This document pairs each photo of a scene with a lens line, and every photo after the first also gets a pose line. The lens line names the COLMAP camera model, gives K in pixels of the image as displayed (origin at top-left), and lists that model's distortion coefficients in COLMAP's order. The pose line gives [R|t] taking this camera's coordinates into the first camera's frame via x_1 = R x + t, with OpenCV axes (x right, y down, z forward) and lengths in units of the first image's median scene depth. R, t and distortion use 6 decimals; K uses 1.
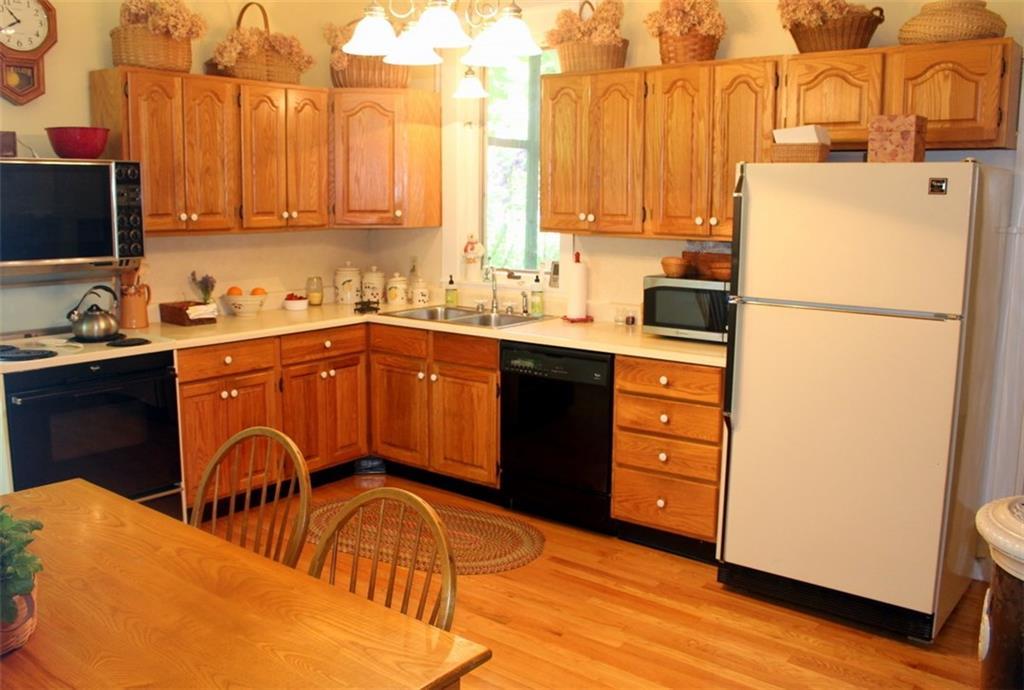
lens RADIAL K [[890.9, 0, 512.0], [0, 890.9, 345.0], [0, 0, 1]] dist [-0.118763, 0.109382]
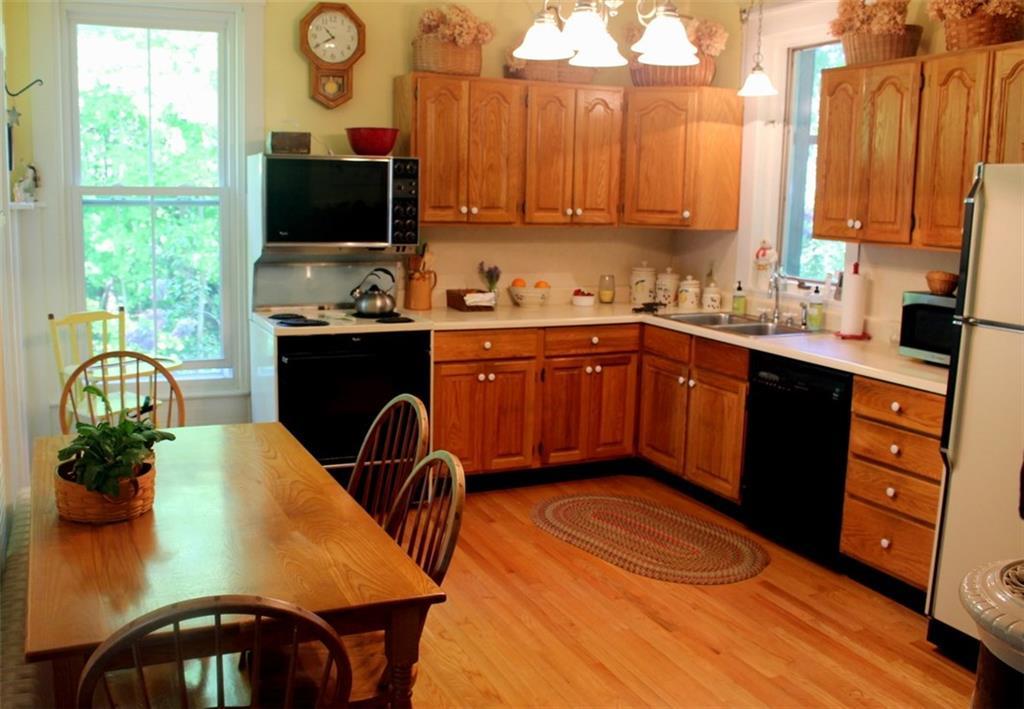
lens RADIAL K [[945.5, 0, 512.0], [0, 945.5, 354.5], [0, 0, 1]] dist [-0.100825, 0.132611]
pose [[0.897928, 0.089601, -0.430927, 0.202426], [-0.090490, 0.995726, 0.018482, 0.004512], [0.430741, 0.022399, 0.902198, -0.019352]]
